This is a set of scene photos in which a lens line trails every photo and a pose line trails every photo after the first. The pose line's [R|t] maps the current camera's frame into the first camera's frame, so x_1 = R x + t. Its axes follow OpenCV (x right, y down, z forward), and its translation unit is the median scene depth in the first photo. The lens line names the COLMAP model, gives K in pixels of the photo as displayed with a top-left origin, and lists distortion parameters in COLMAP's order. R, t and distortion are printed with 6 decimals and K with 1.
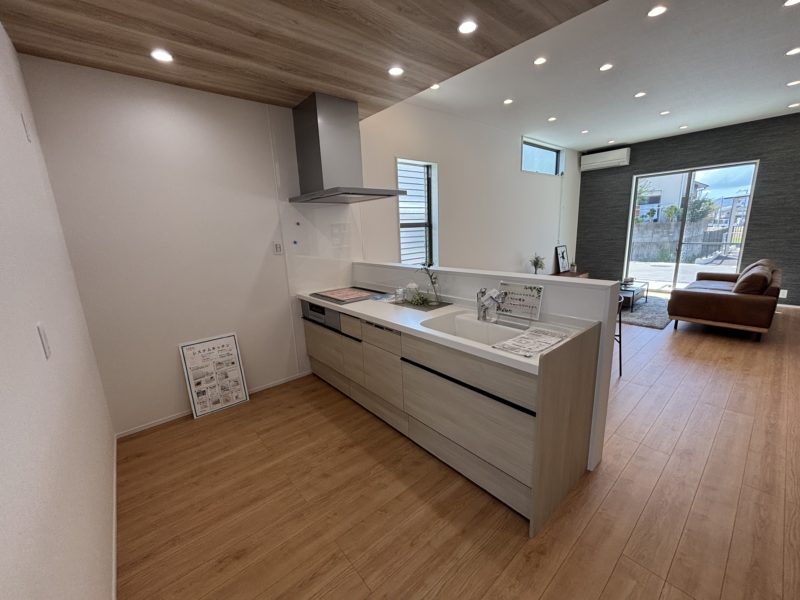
lens RADIAL K [[326.1, 0, 400.0], [0, 326.1, 300.0], [0, 0, 1]] dist [0.001385, 0.000123]
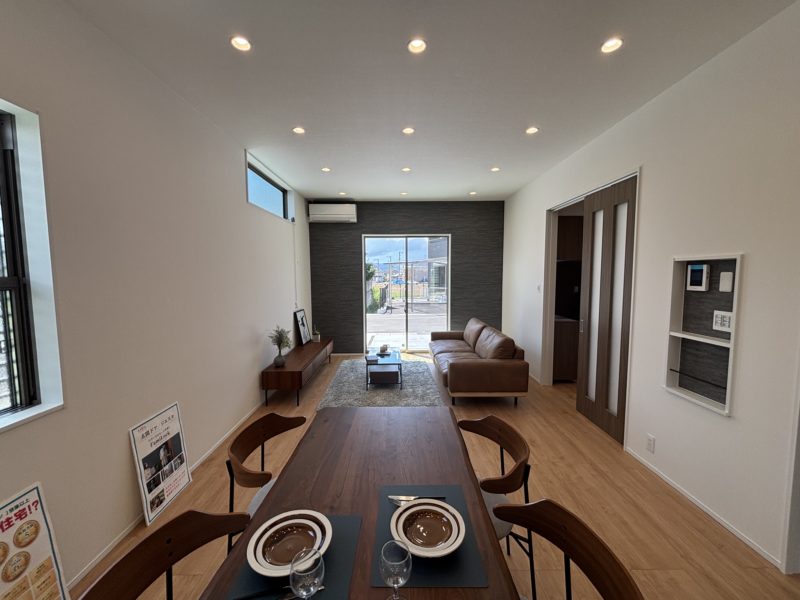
lens RADIAL K [[326.1, 0, 400.0], [0, 326.1, 300.0], [0, 0, 1]] dist [0.001385, 0.000123]
pose [[0.646538, -0.022898, 0.762538, 0.062352], [0.142958, 0.985479, -0.091619, -0.090875], [-0.749367, 0.168247, 0.640423, 0.345144]]
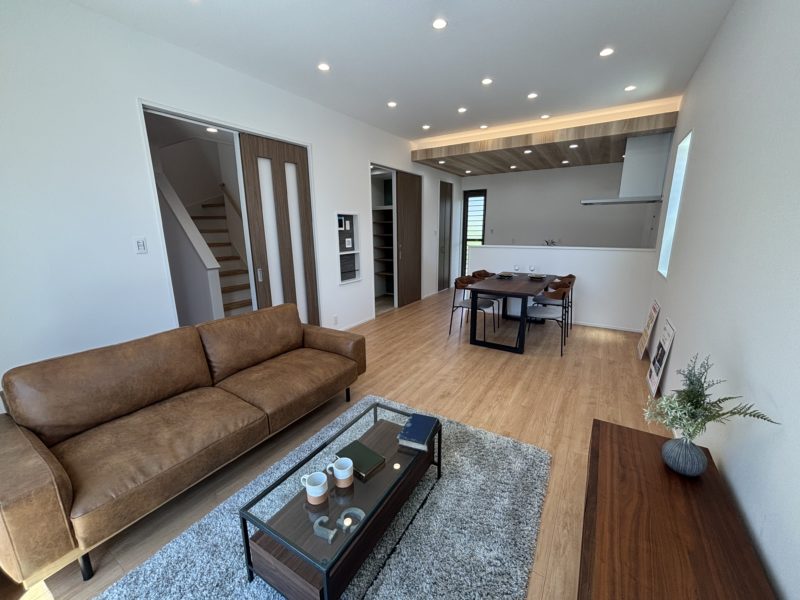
lens RADIAL K [[326.1, 0, 400.0], [0, 326.1, 300.0], [0, 0, 1]] dist [0.001385, 0.000123]
pose [[-0.952578, 0.114801, -0.281807, 0.661460], [-0.017765, 0.903543, 0.428130, -0.265090], [0.303774, 0.412834, -0.858656, 1.079478]]
